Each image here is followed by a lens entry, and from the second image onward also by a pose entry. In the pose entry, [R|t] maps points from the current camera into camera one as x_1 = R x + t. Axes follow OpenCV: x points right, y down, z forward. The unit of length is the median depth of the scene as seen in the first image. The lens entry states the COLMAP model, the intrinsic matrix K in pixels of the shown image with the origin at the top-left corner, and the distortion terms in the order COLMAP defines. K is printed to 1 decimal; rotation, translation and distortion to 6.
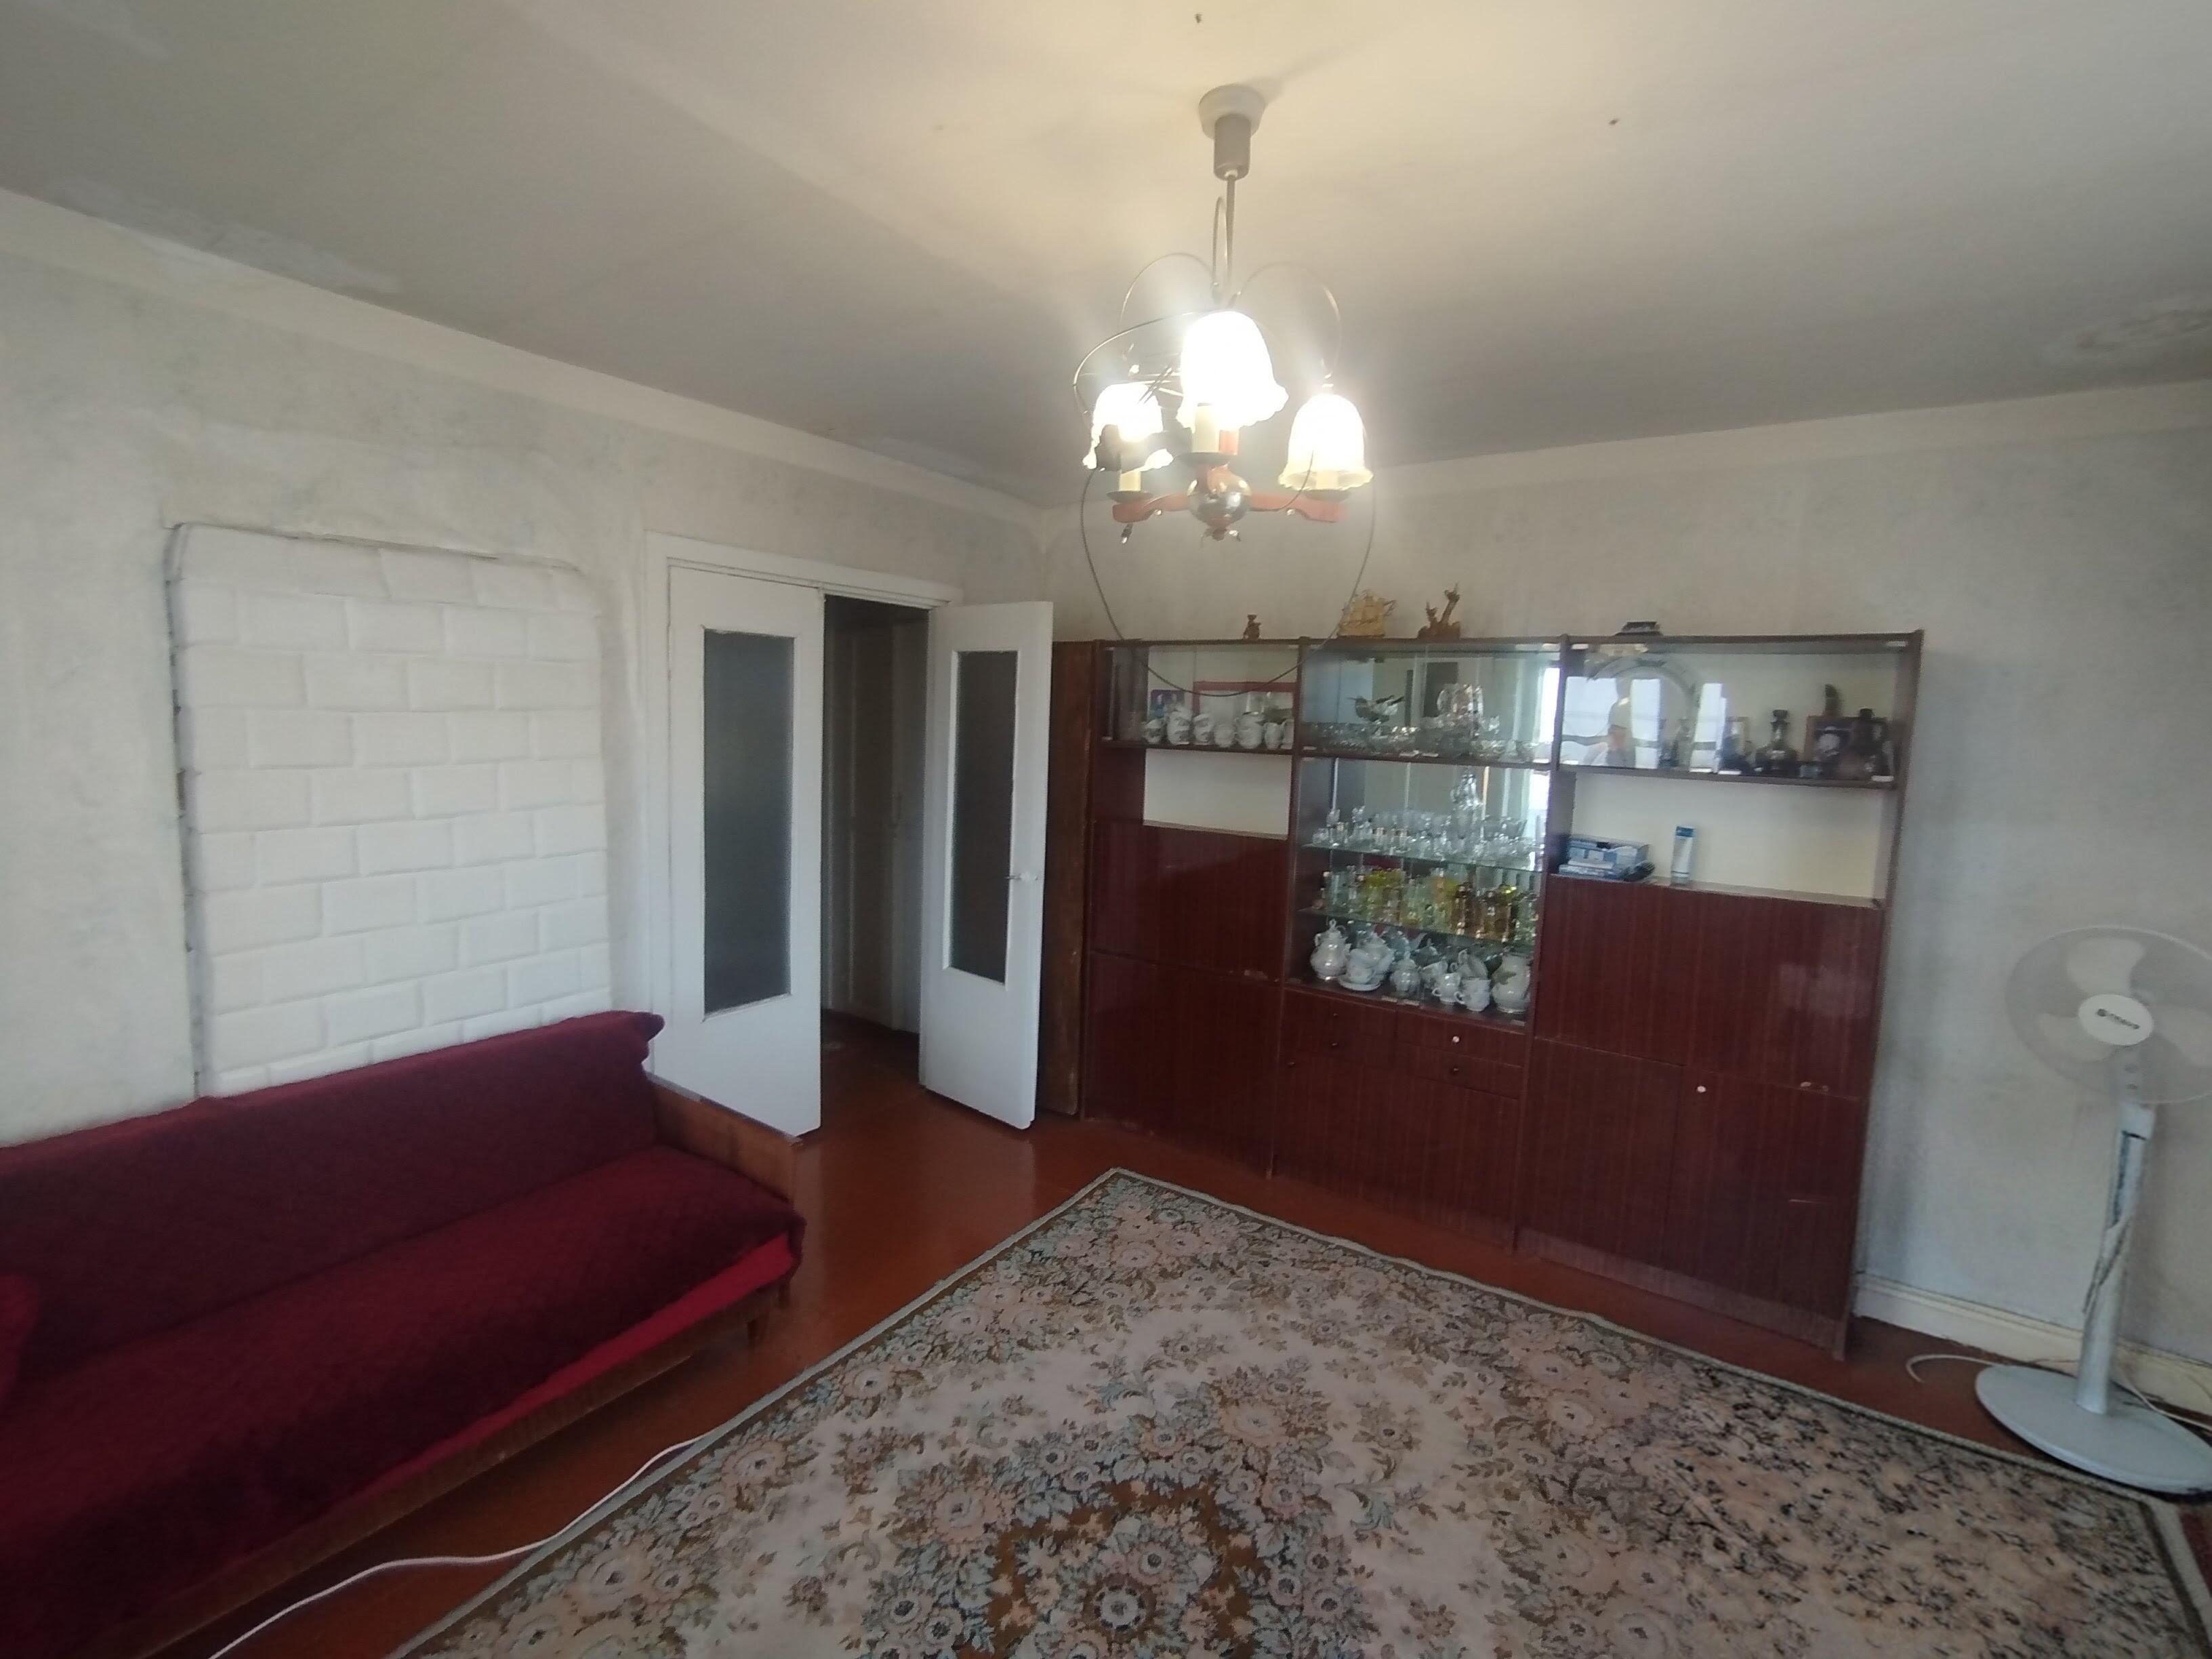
lens RADIAL K [[1000.6, 0, 1110.7], [0, 1000.6, 822.2], [0, 0, 1]] dist [-0.026977, 0.016102]
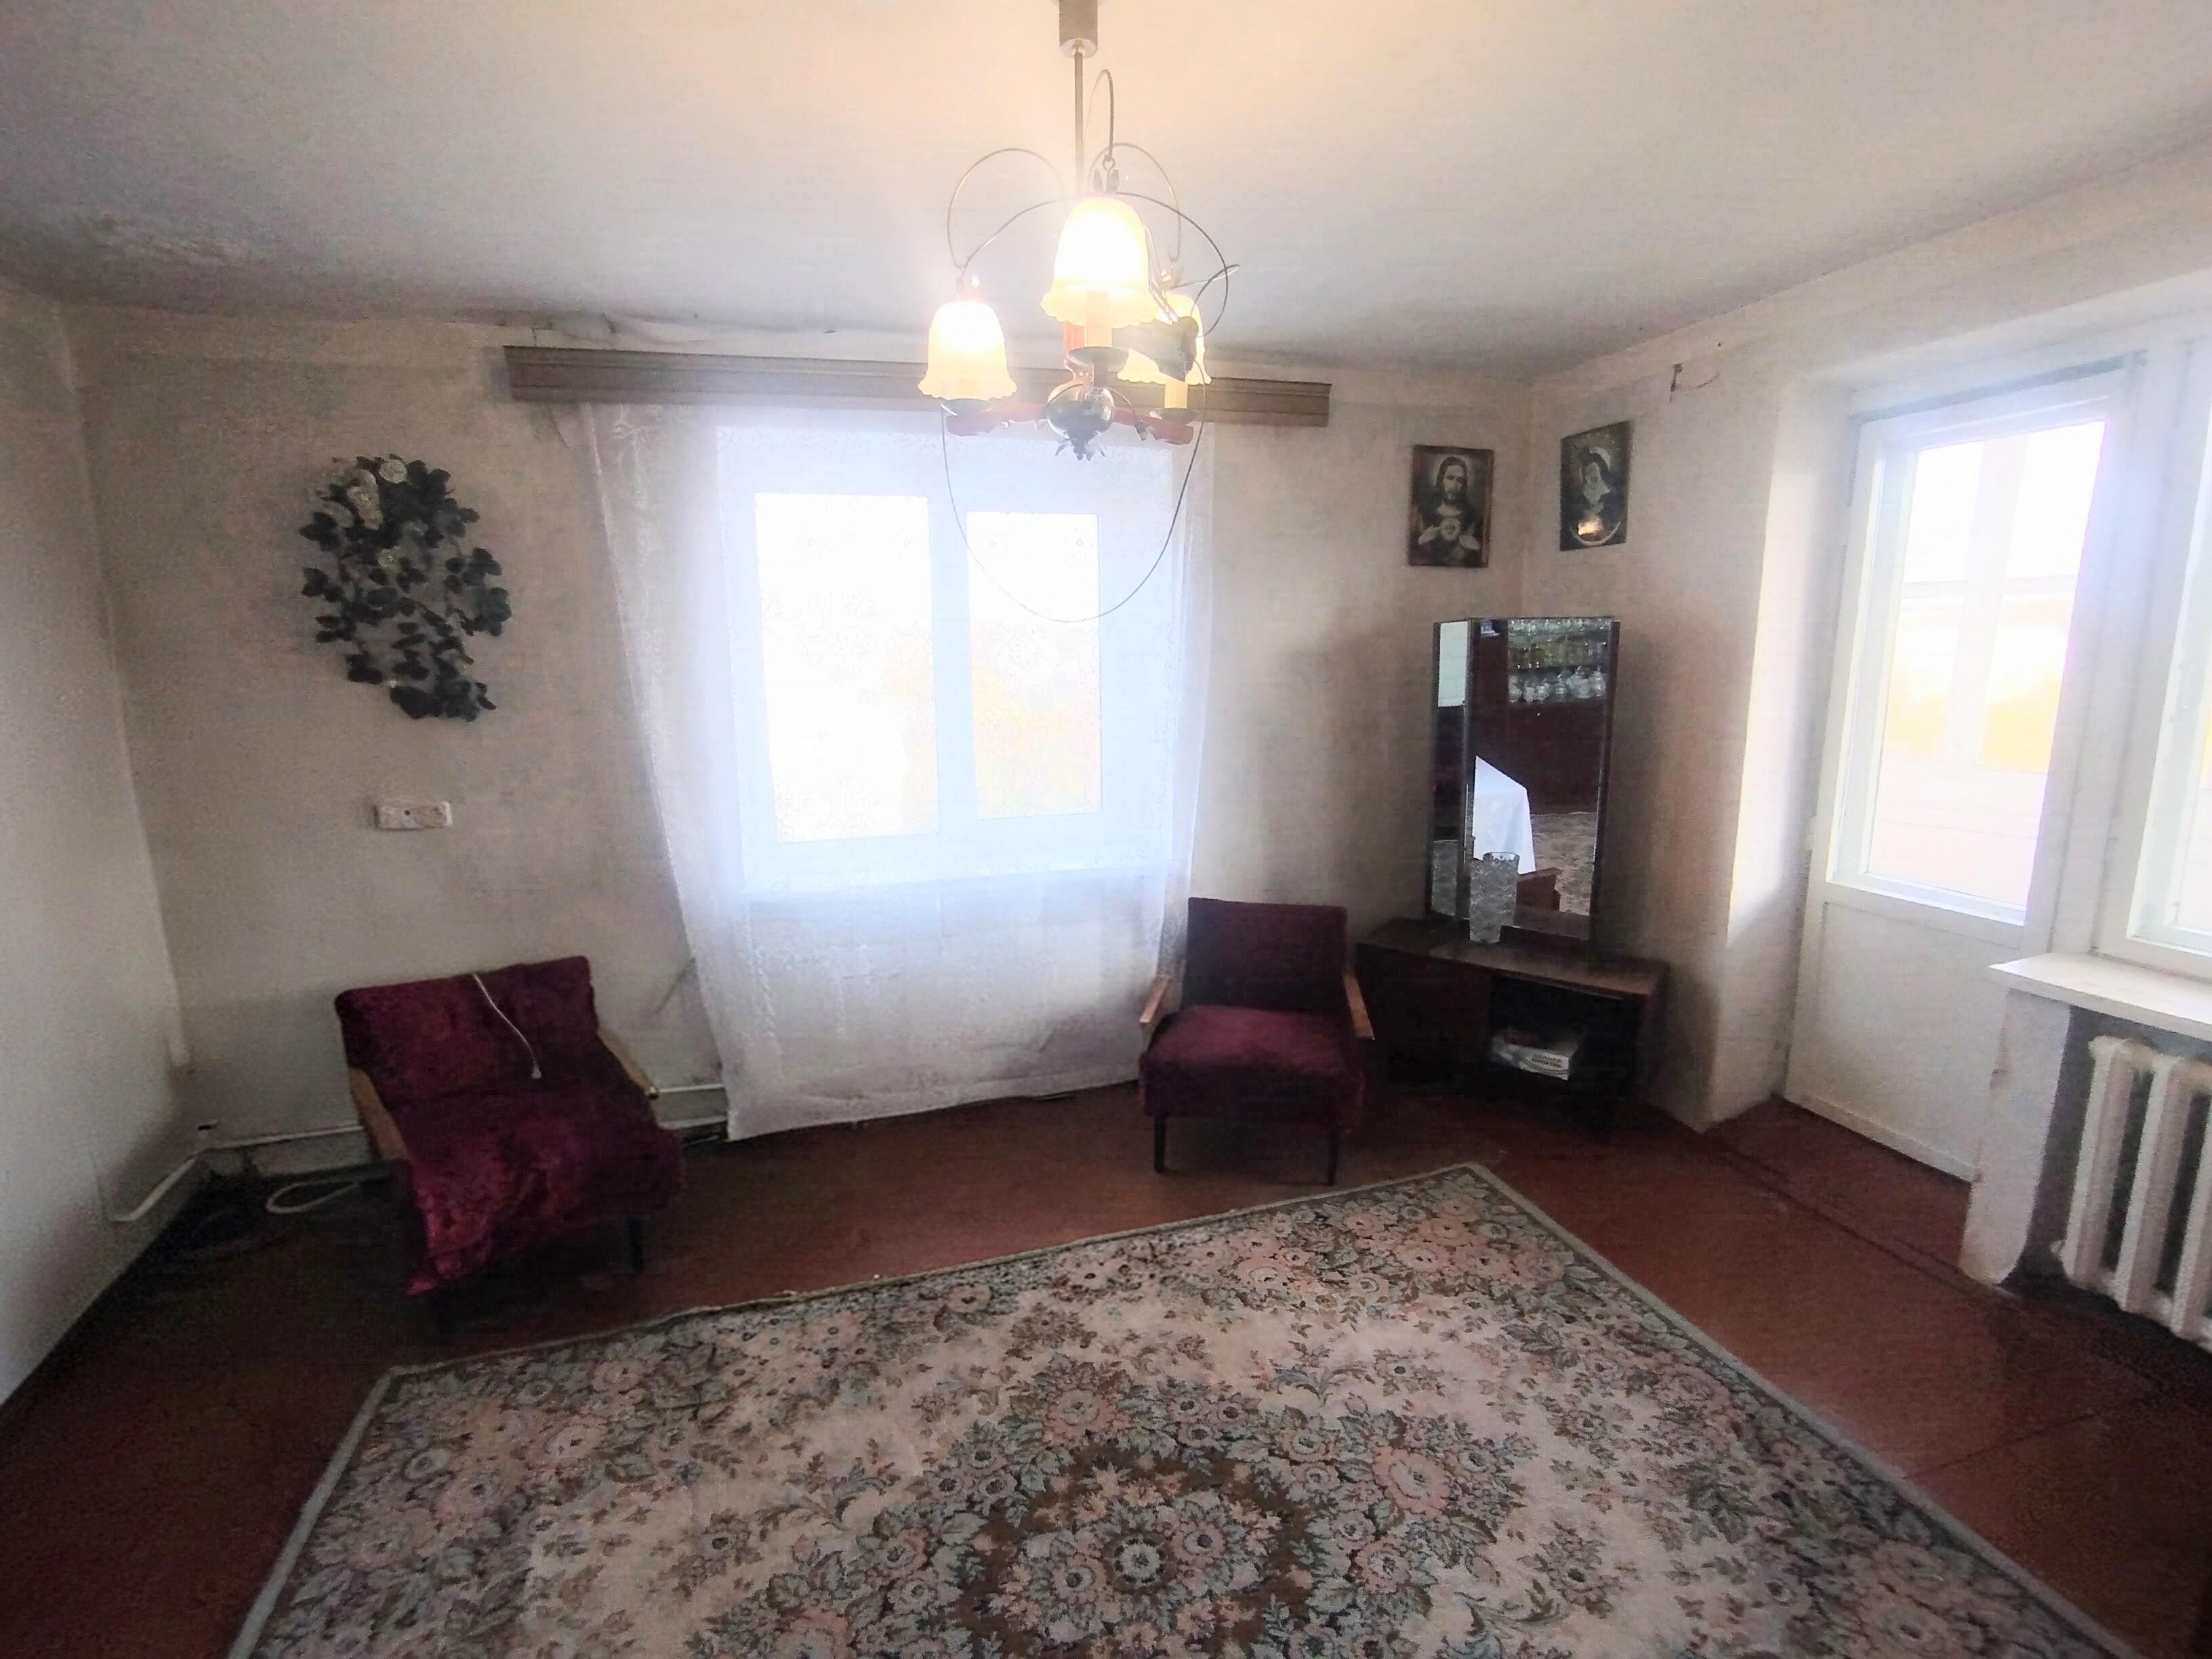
lens RADIAL K [[1000.6, 0, 1105.1], [0, 1000.6, 815.5], [0, 0, 1]] dist [-0.026977, 0.016102]
pose [[-0.779708, -0.125279, 0.613483, -0.403115], [0.060566, 0.960095, 0.273037, -0.157765], [-0.623207, 0.250045, -0.741006, 1.330131]]
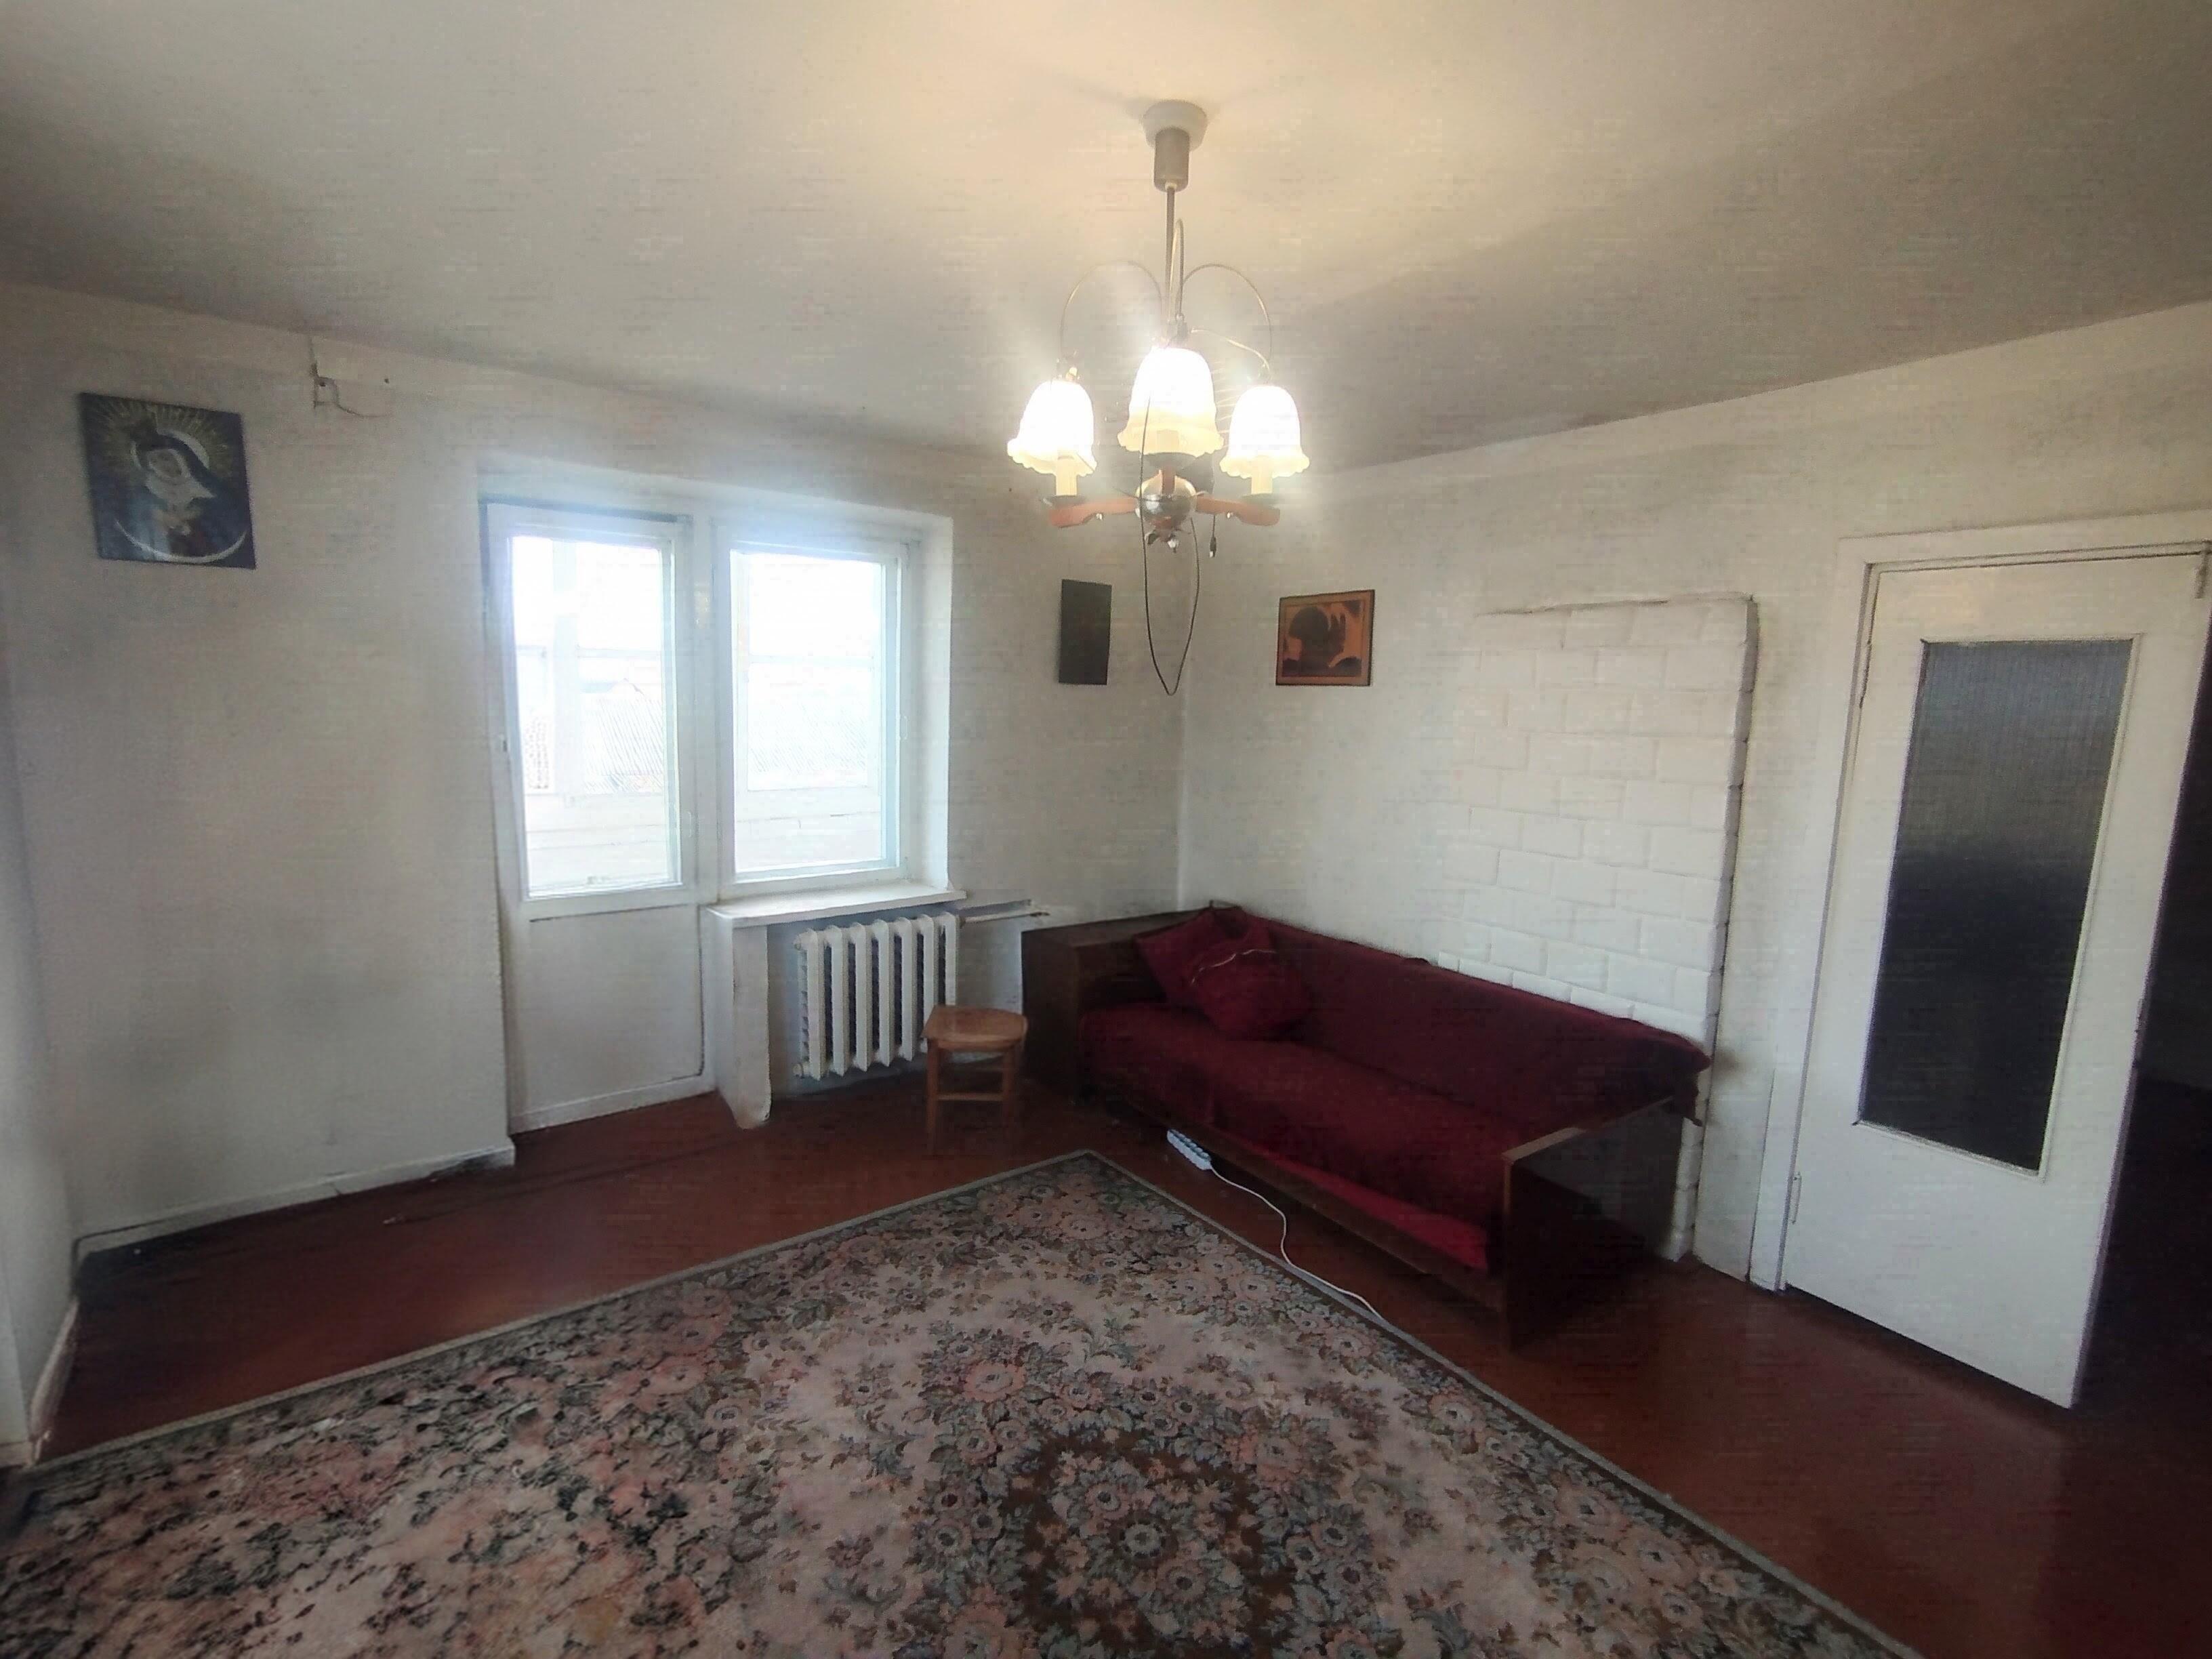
lens RADIAL K [[1000.6, 0, 1094.4], [0, 1000.6, 820.4], [0, 0, 1]] dist [-0.026977, 0.016102]
pose [[-0.338148, 0.081289, -0.937575, 0.834075], [-0.142573, 0.980338, 0.136418, -0.101464], [0.930230, 0.179803, -0.319910, 0.983656]]
